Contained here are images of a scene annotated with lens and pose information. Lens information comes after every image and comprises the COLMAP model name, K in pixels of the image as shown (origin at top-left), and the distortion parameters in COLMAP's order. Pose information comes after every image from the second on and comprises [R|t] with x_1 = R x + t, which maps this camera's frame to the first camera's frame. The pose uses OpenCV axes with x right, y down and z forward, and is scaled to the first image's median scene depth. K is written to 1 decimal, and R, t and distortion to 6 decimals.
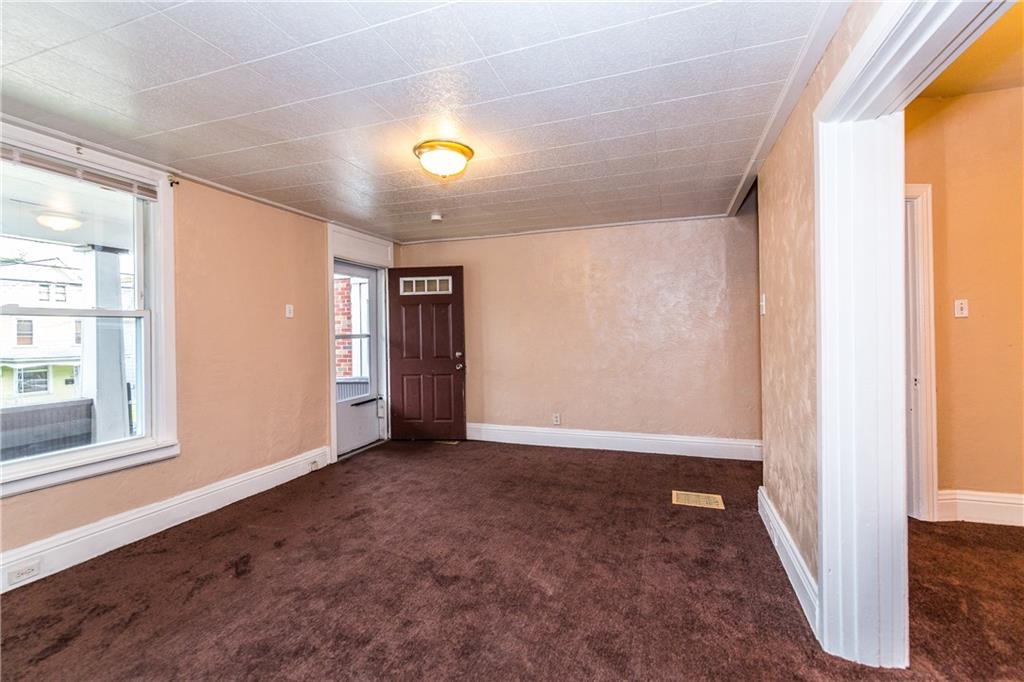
lens RADIAL K [[438.8, 0, 513.9], [0, 438.8, 331.8], [0, 0, 1]] dist [-0.000946, 0.000069]
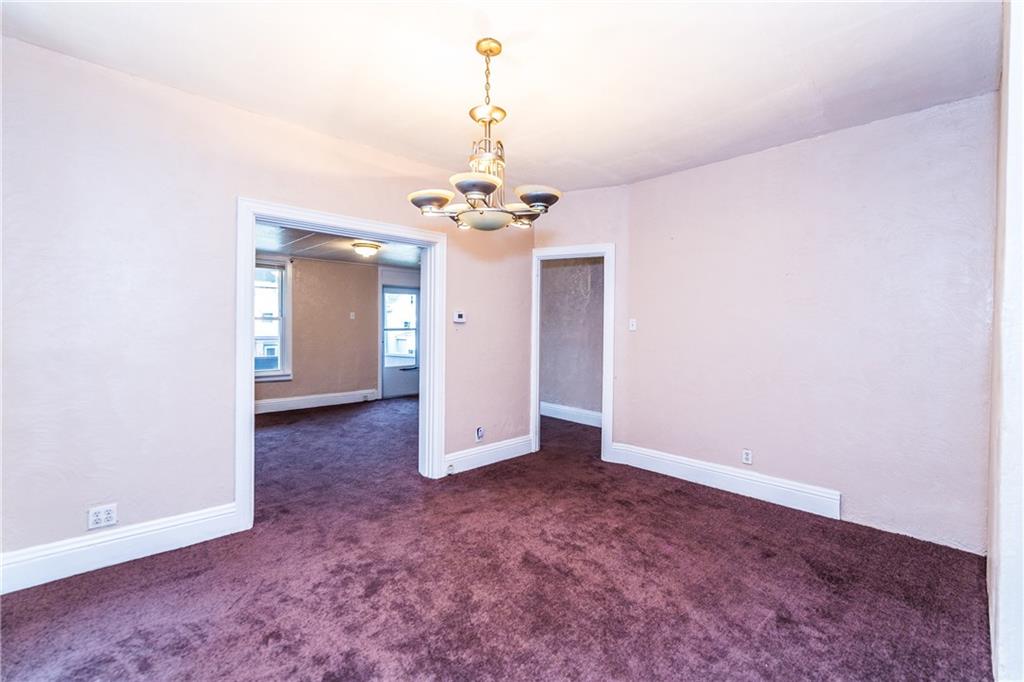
lens RADIAL K [[438.8, 0, 513.9], [0, 438.8, 331.8], [0, 0, 1]] dist [-0.000946, 0.000069]
pose [[0.889132, 0.033802, -0.456400, 0.992785], [-0.025590, 0.999380, 0.024164, -0.041281], [0.456934, -0.009806, 0.889446, -0.390125]]
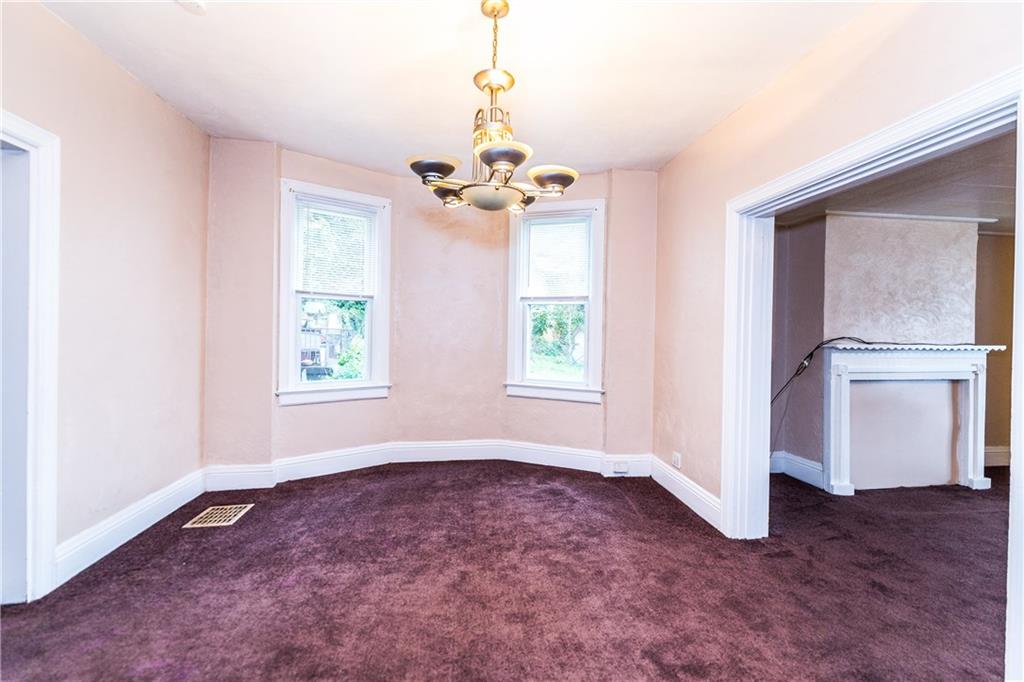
lens RADIAL K [[438.8, 0, 513.9], [0, 438.8, 331.8], [0, 0, 1]] dist [-0.000946, 0.000069]
pose [[-0.888354, 0.000188, -0.459159, 0.909483], [-0.006110, 0.999907, 0.012229, -0.021859], [0.459119, 0.013669, -0.888270, 0.556674]]
